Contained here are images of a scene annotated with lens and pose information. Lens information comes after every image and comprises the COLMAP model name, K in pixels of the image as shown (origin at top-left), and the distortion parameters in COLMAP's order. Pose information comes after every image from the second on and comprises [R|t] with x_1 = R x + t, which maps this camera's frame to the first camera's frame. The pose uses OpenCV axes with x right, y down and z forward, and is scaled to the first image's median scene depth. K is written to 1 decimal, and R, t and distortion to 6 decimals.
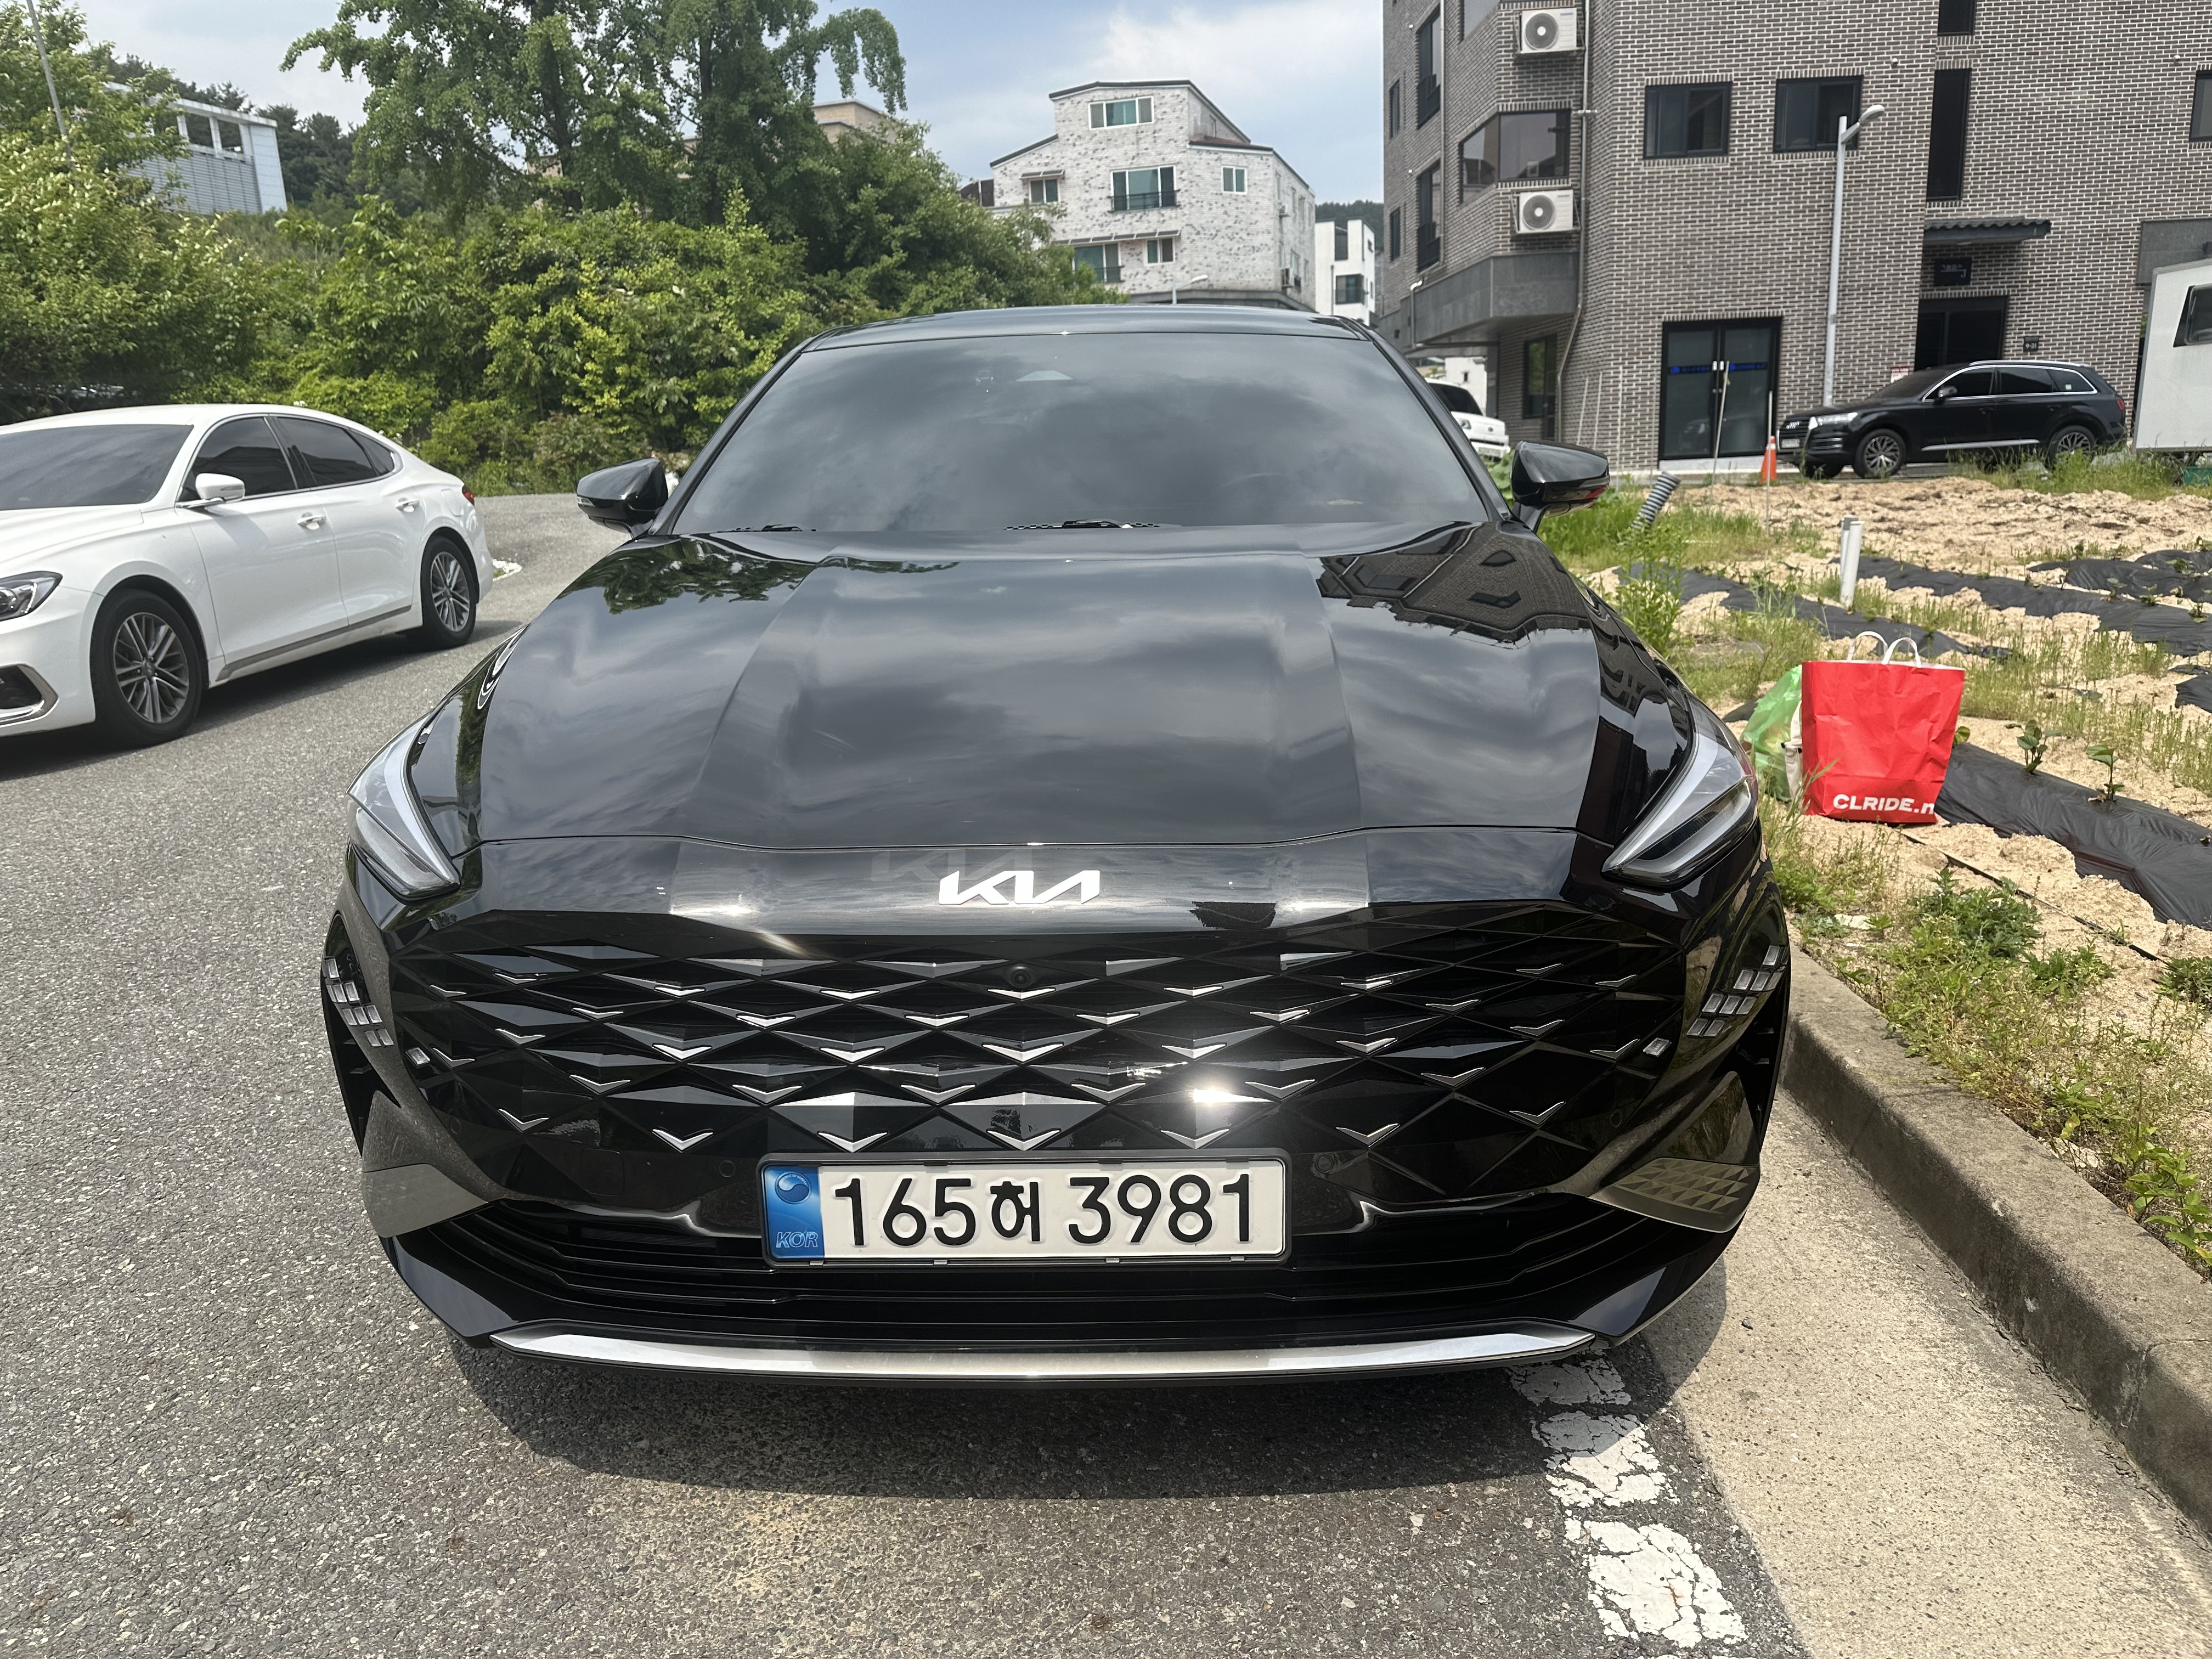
lens RADIAL K [[1602.5, 0, 1103.2], [0, 1602.5, 830.0], [0, 0, 1]] dist [0.000462, -0.006800]
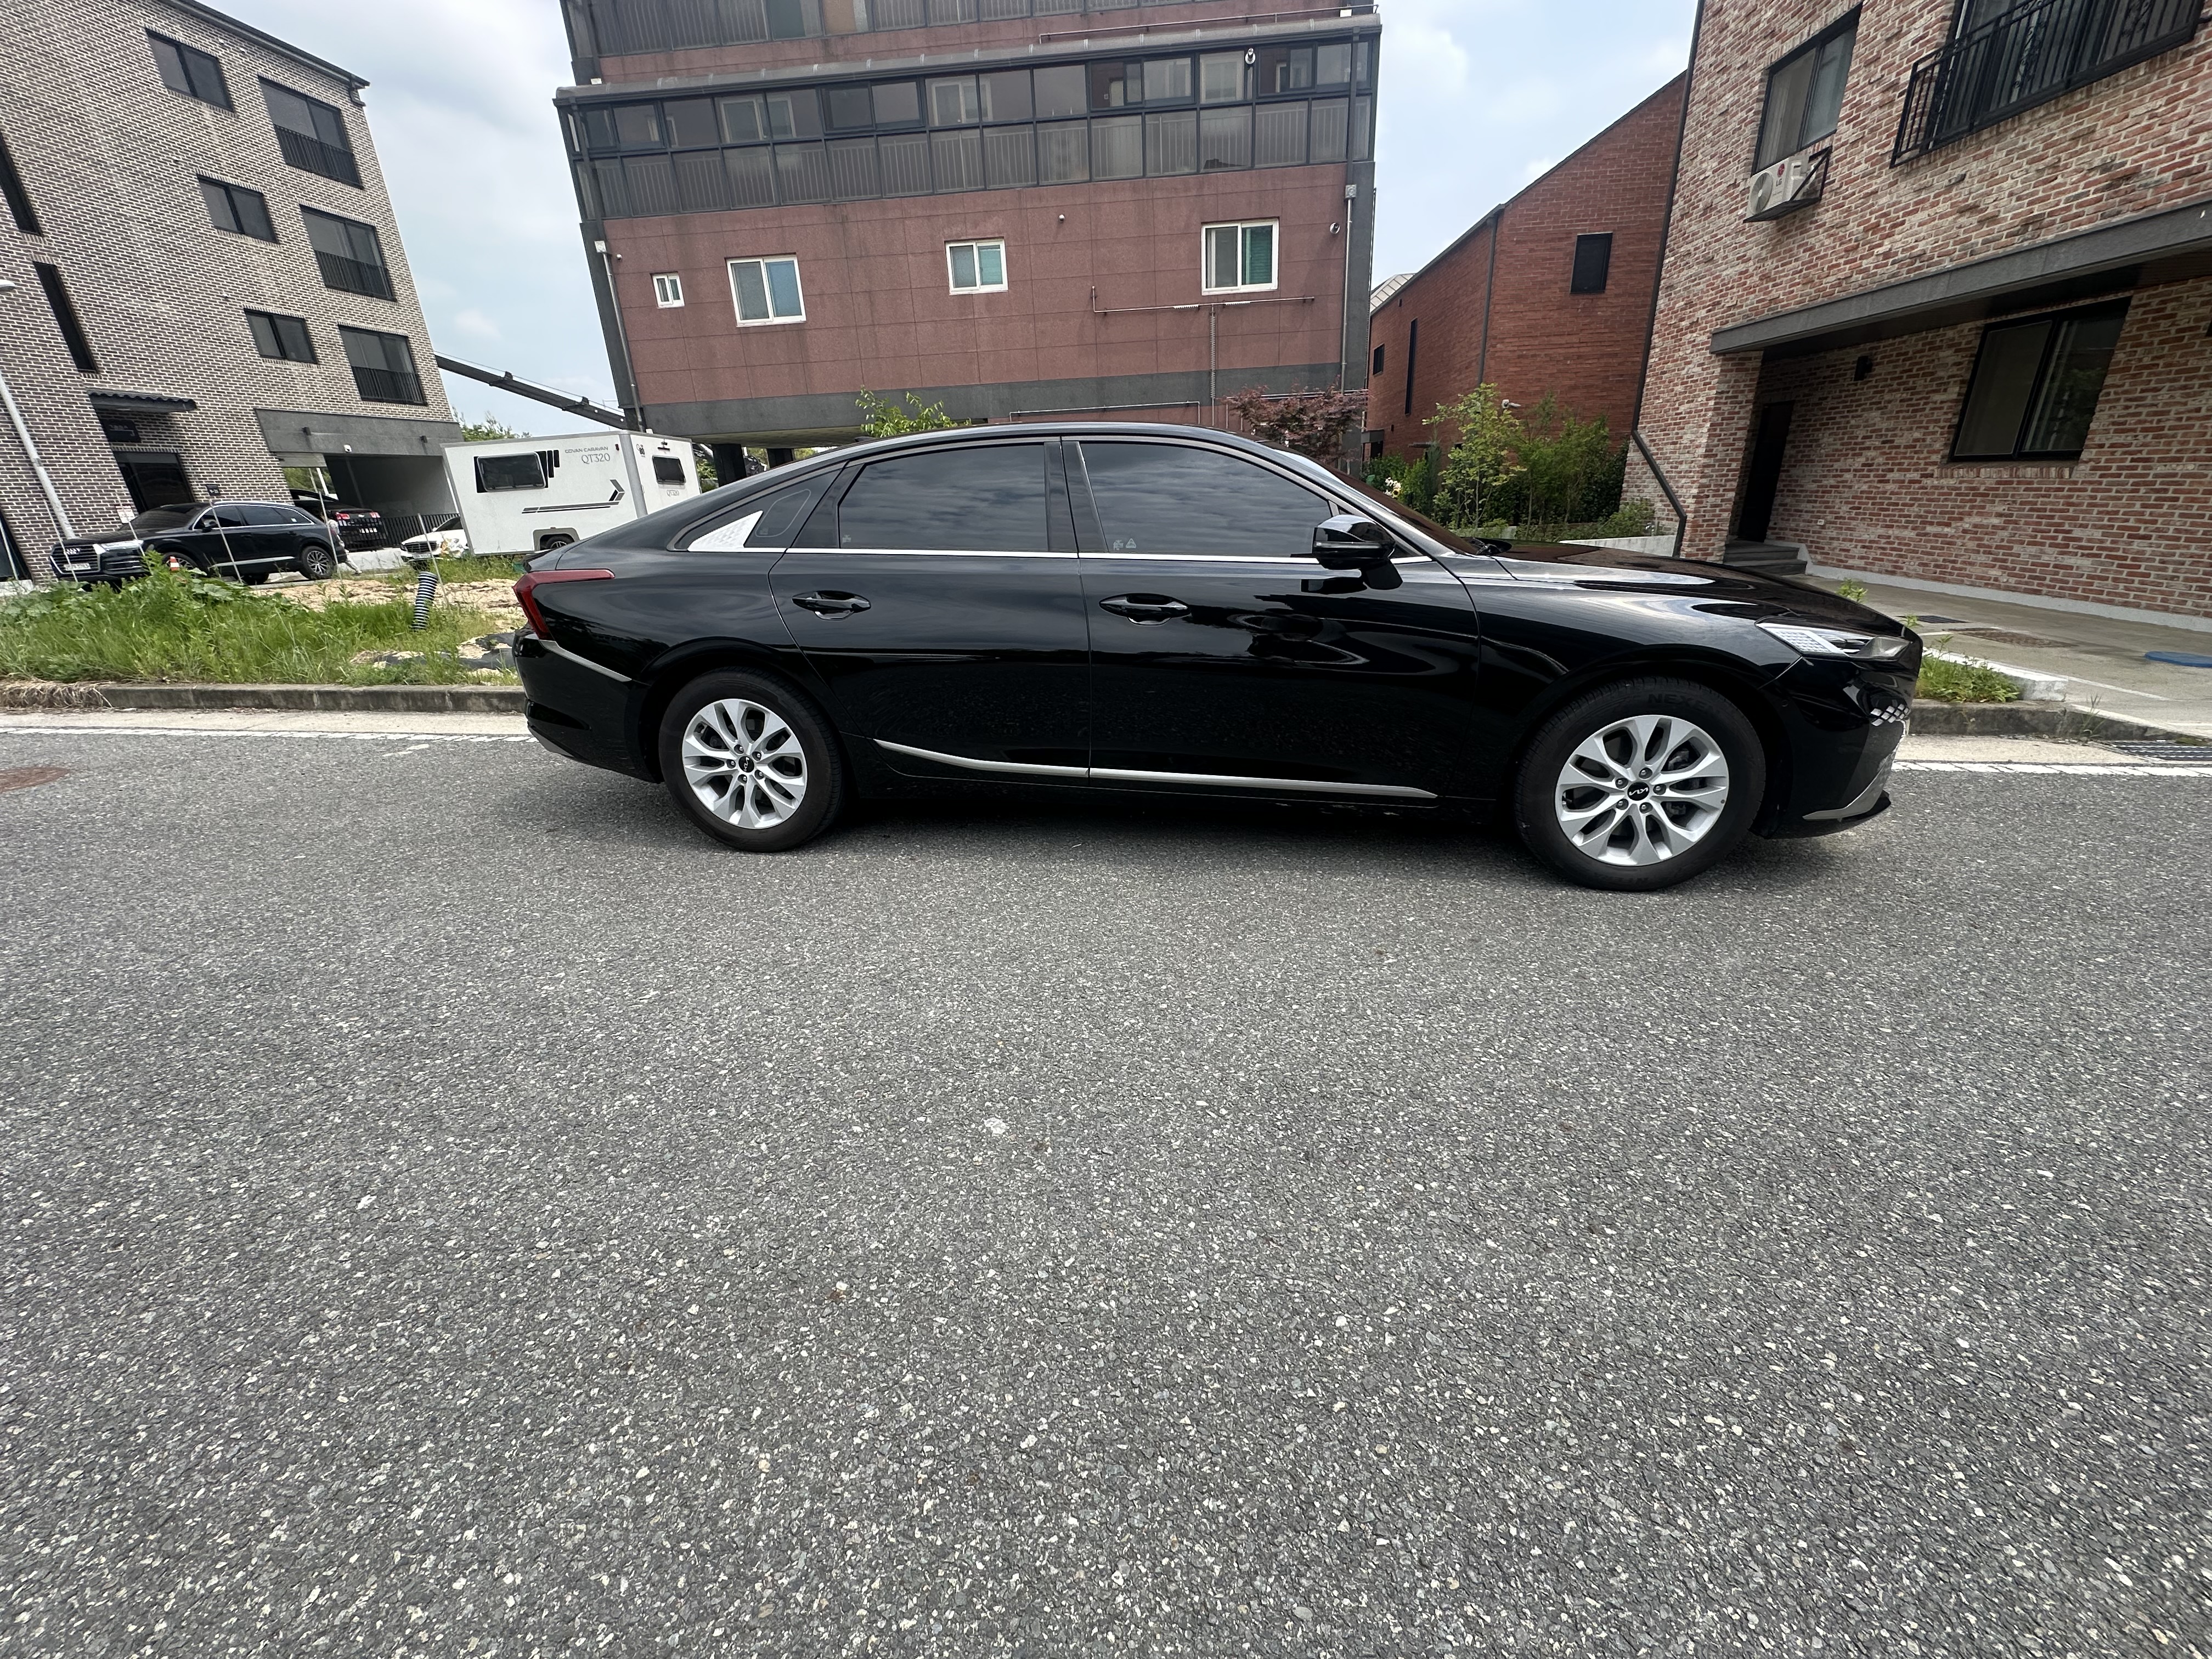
lens RADIAL K [[886.7, 0, 1102.8], [0, 886.7, 826.9], [0, 0, 1]] dist [-0.000064, 0.000043]
pose [[0.115120, -0.323515, 0.939194, -0.167744], [0.276353, 0.918585, 0.282543, -0.035120], [-0.954137, 0.227023, 0.195152, 0.168944]]
